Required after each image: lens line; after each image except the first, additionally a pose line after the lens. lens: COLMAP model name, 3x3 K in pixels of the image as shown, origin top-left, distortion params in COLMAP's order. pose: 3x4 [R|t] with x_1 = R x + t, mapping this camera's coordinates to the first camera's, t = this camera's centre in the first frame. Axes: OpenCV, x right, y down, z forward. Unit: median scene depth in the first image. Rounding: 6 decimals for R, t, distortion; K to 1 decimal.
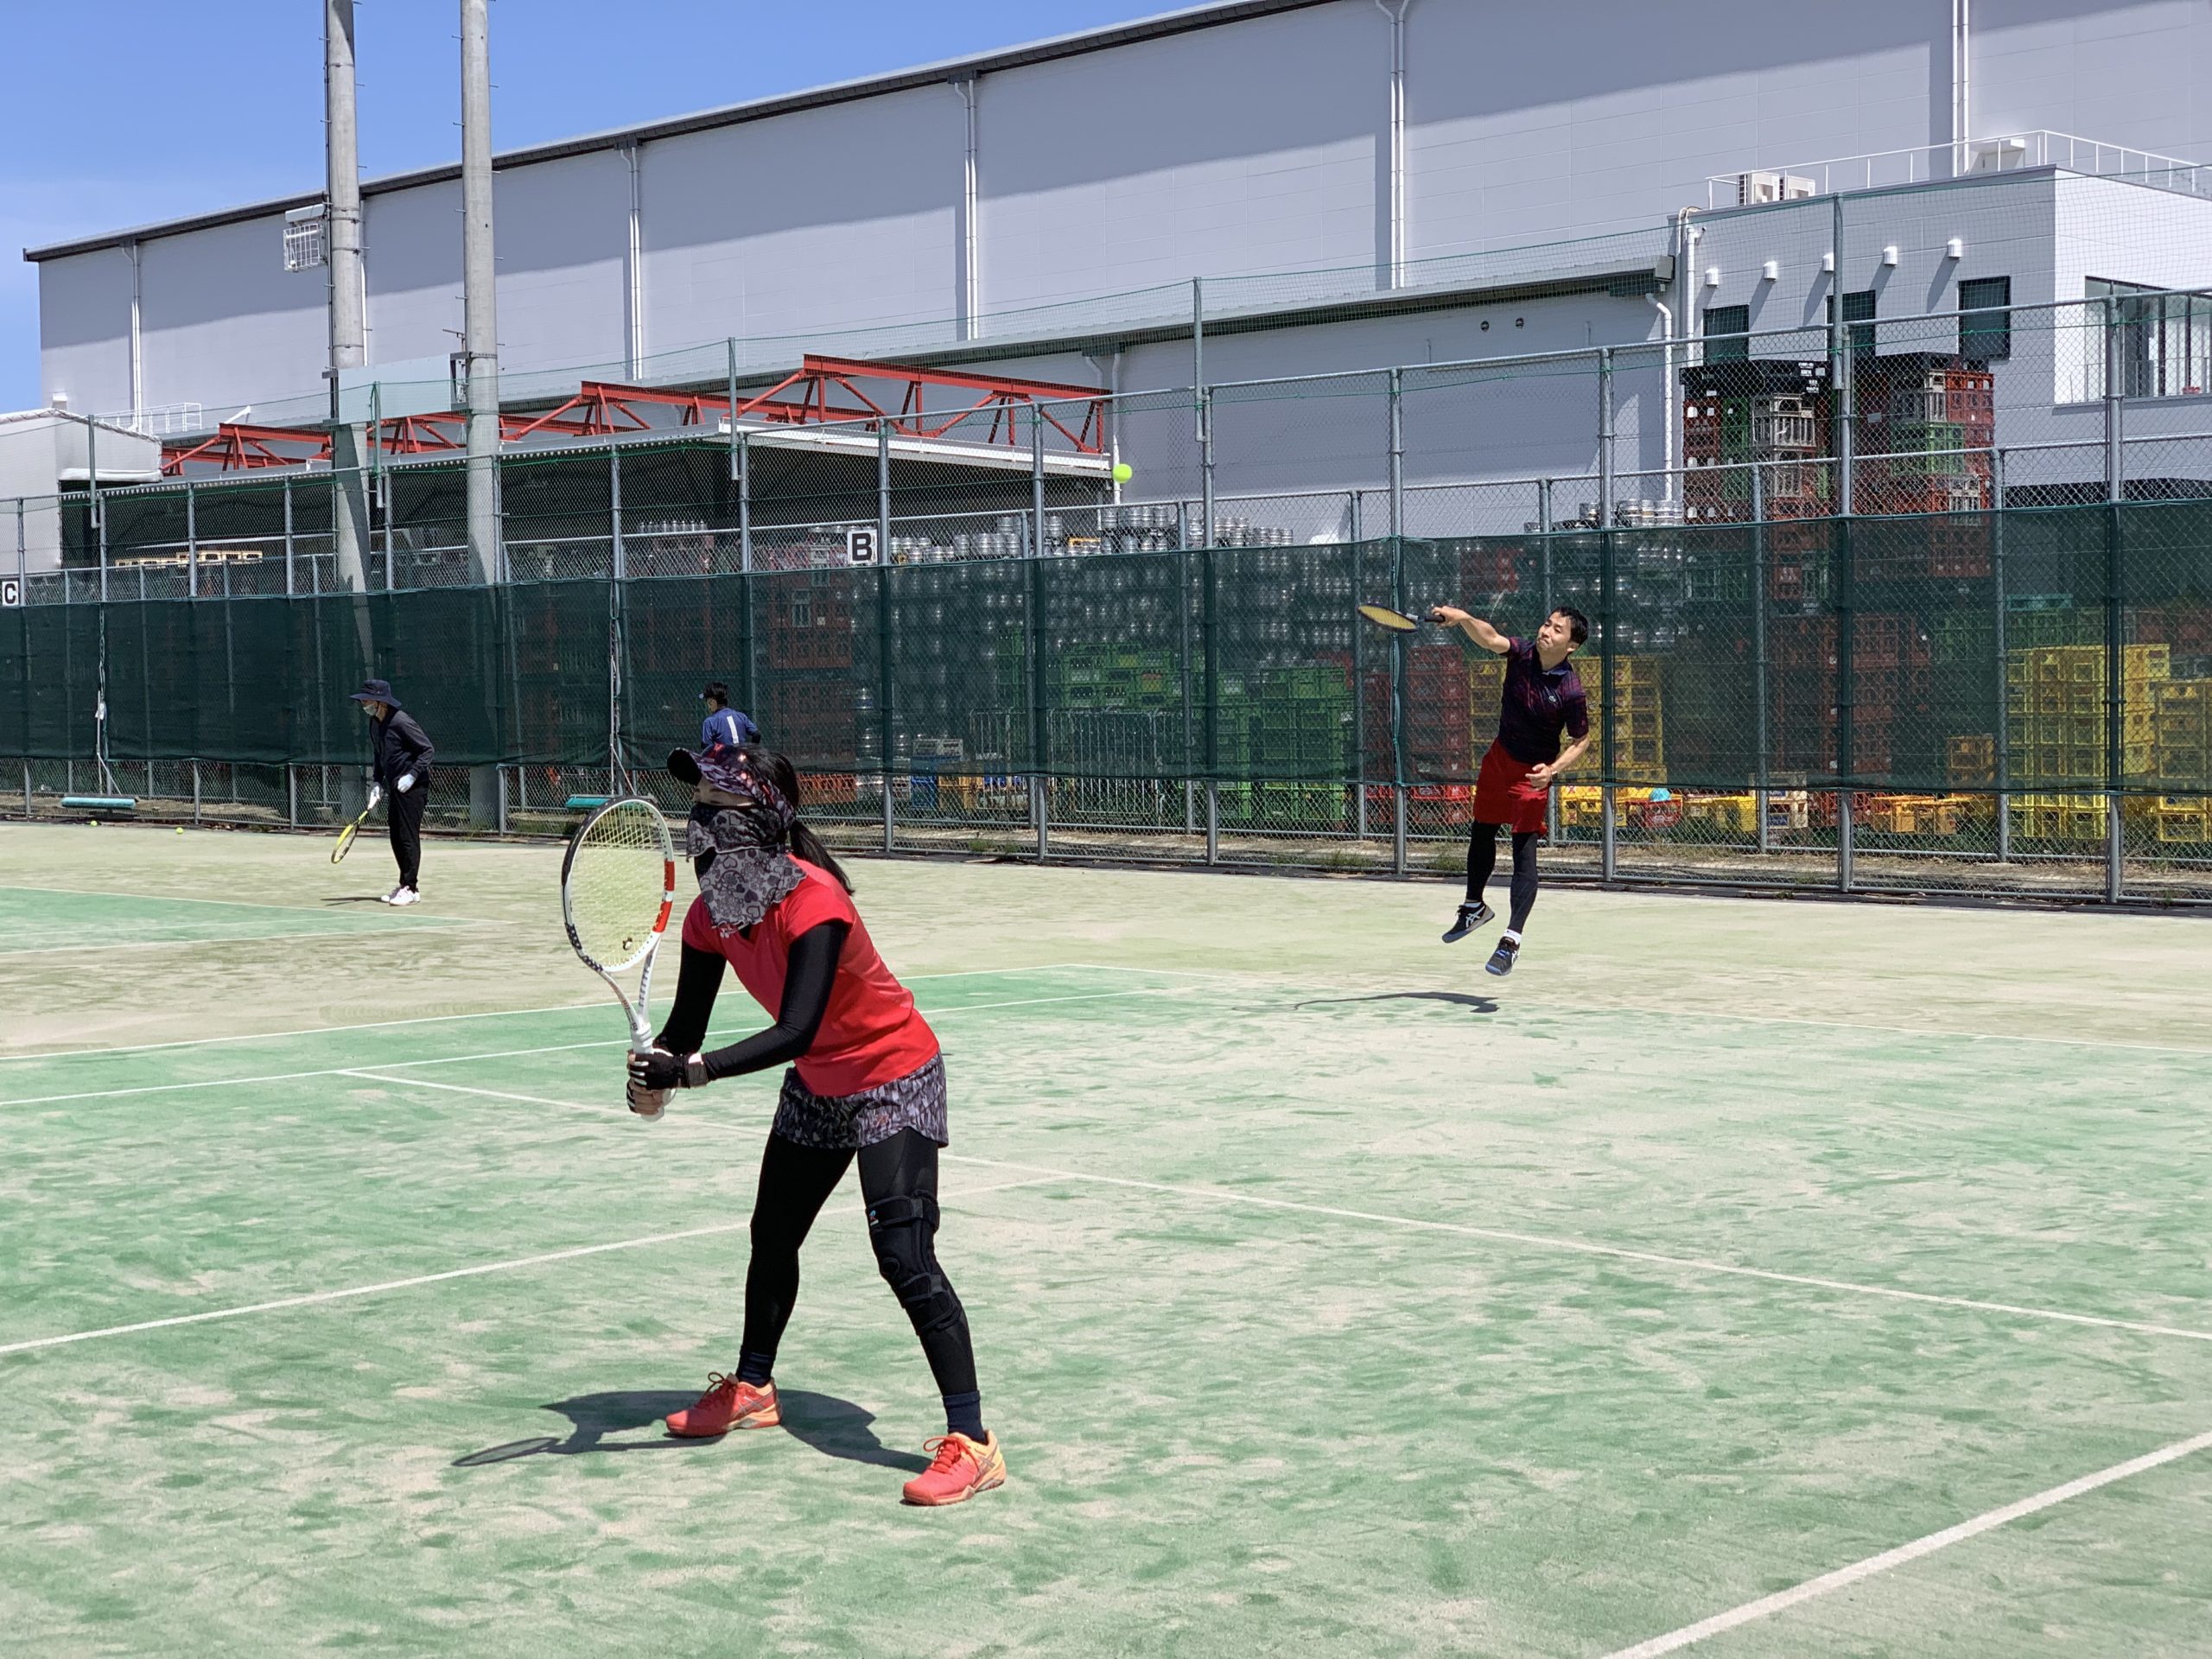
lens RADIAL K [[3260.6, 0, 1174.2], [0, 3260.6, 827.7], [0, 0, 1]] dist [0.424218, -2.157474]
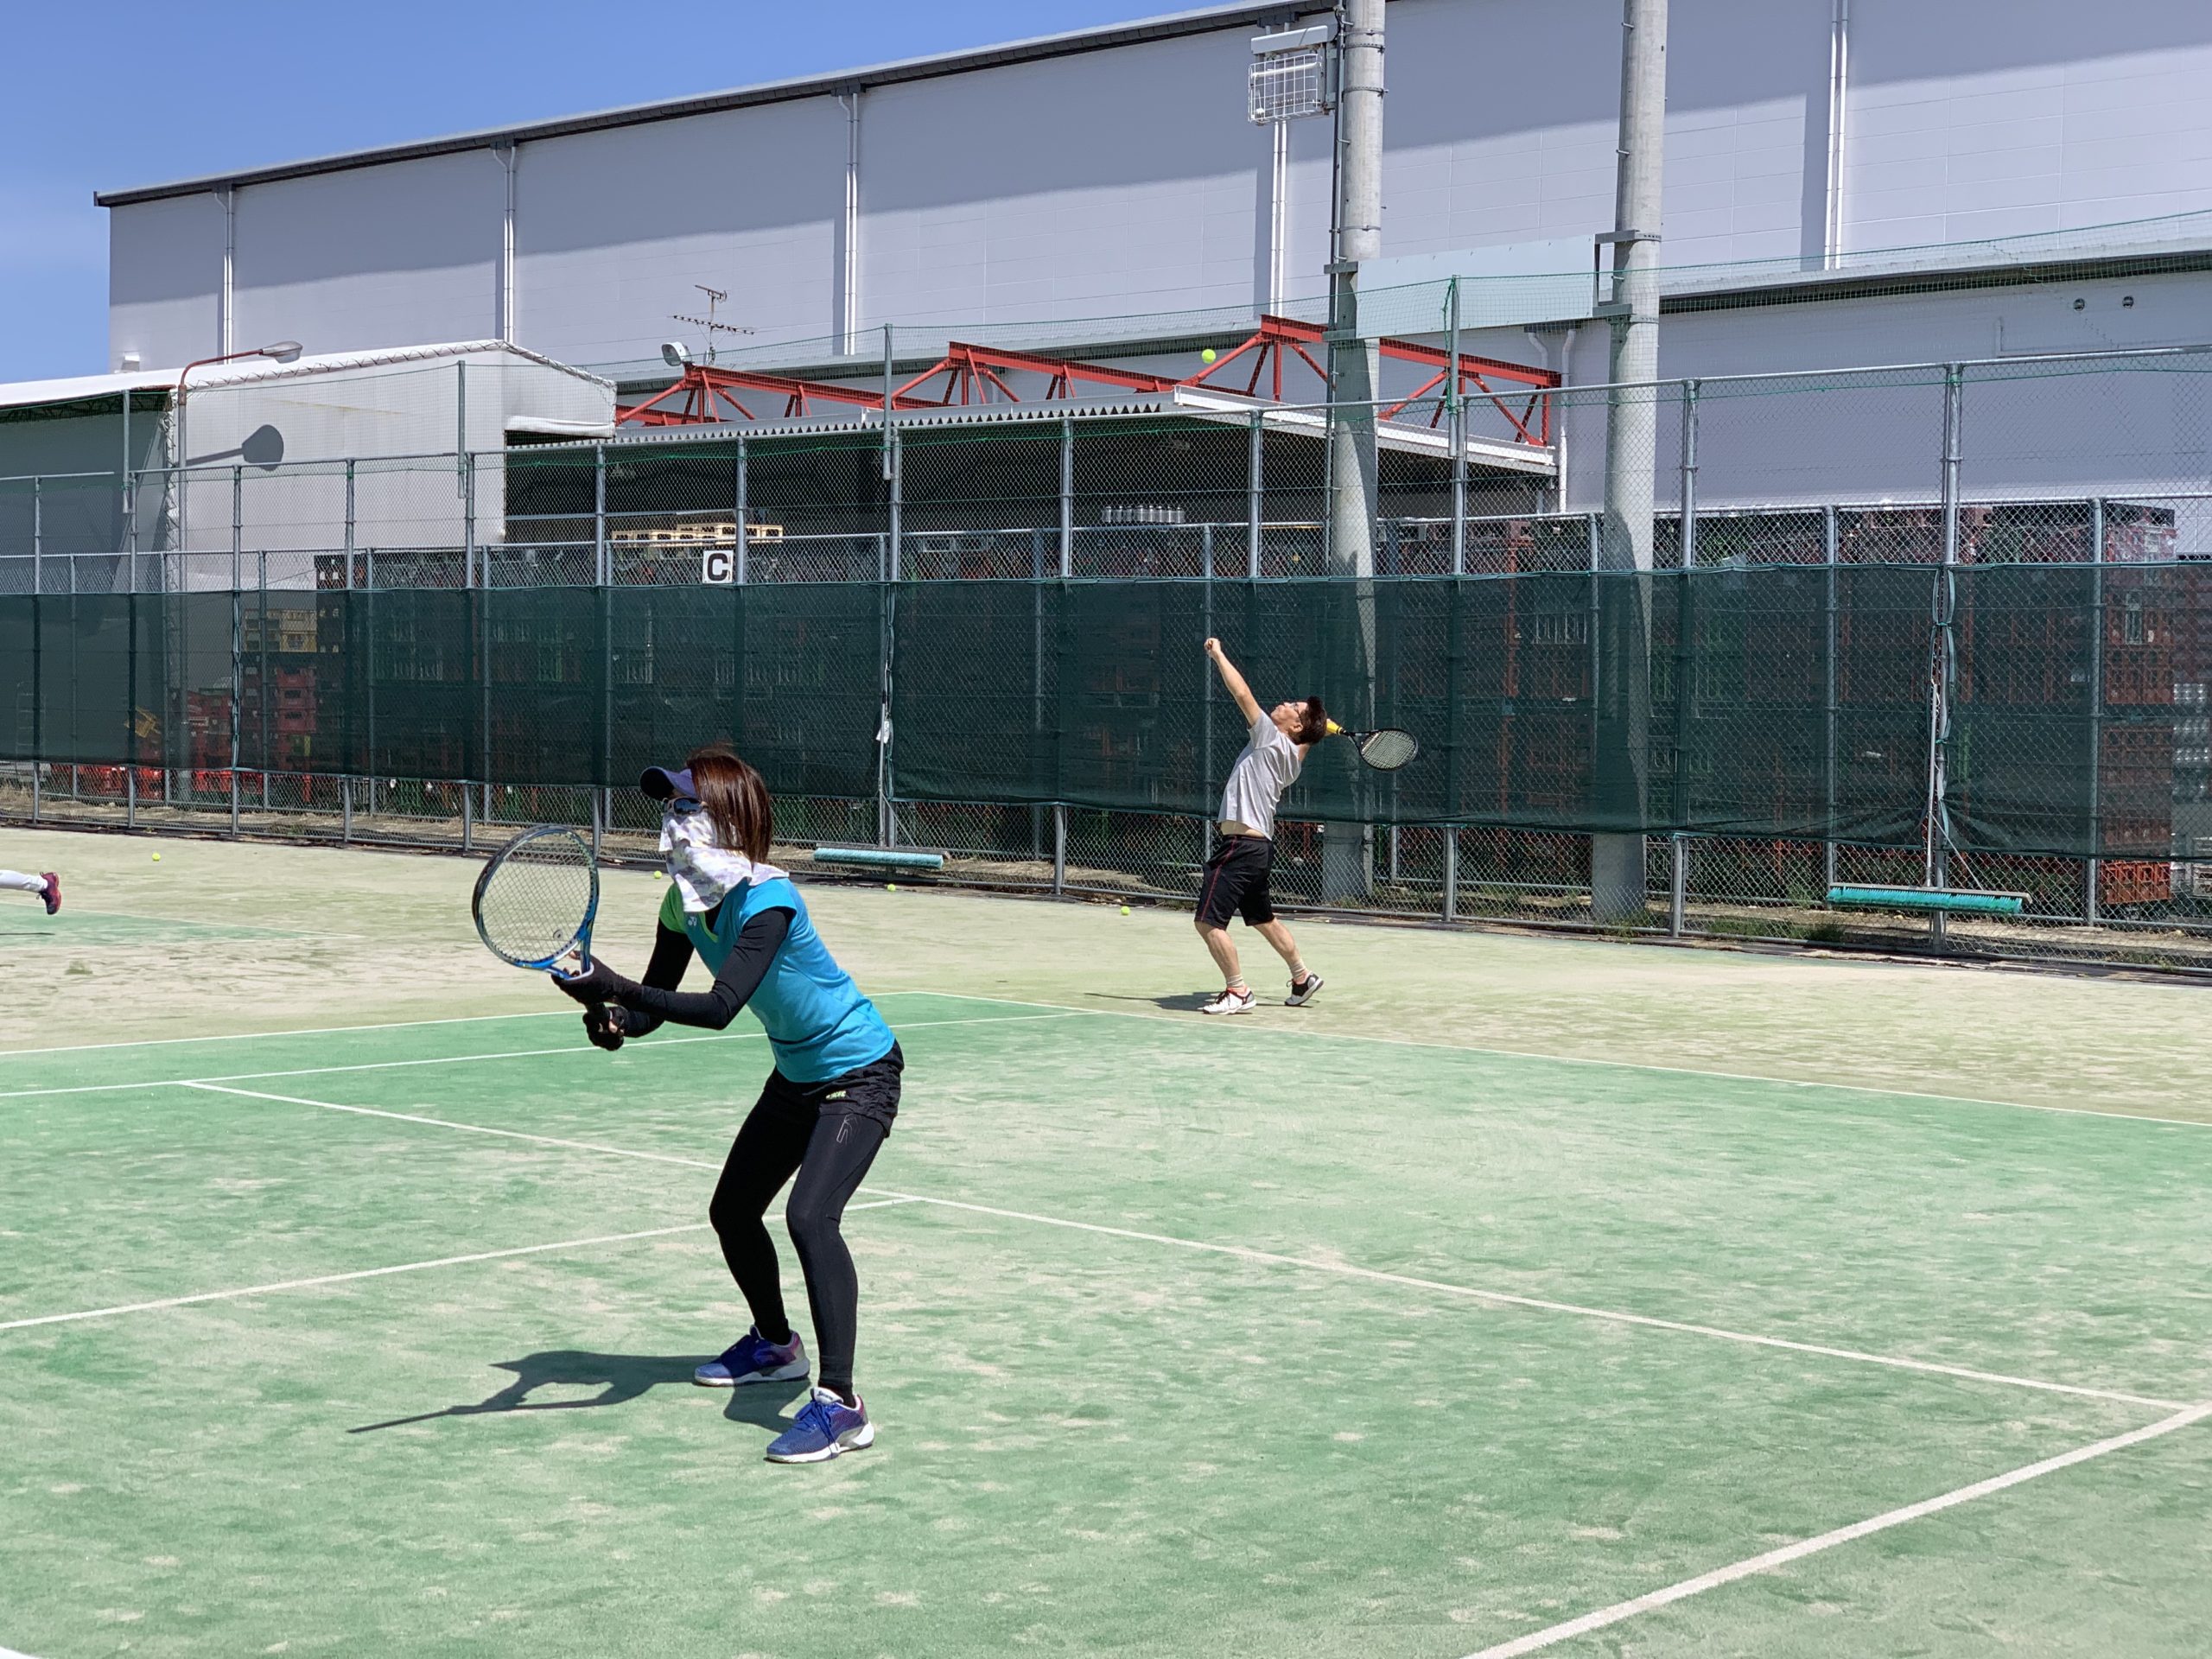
lens RADIAL K [[3324.7, 0, 1106.0], [0, 3324.7, 829.5], [0, 0, 1]] dist [0.088009, 0.087933]
pose [[0.999255, 0.029736, 0.024599, -0.154562], [-0.029539, 0.999529, -0.008319, -0.004793], [-0.024835, 0.007586, 0.999663, 0.144086]]
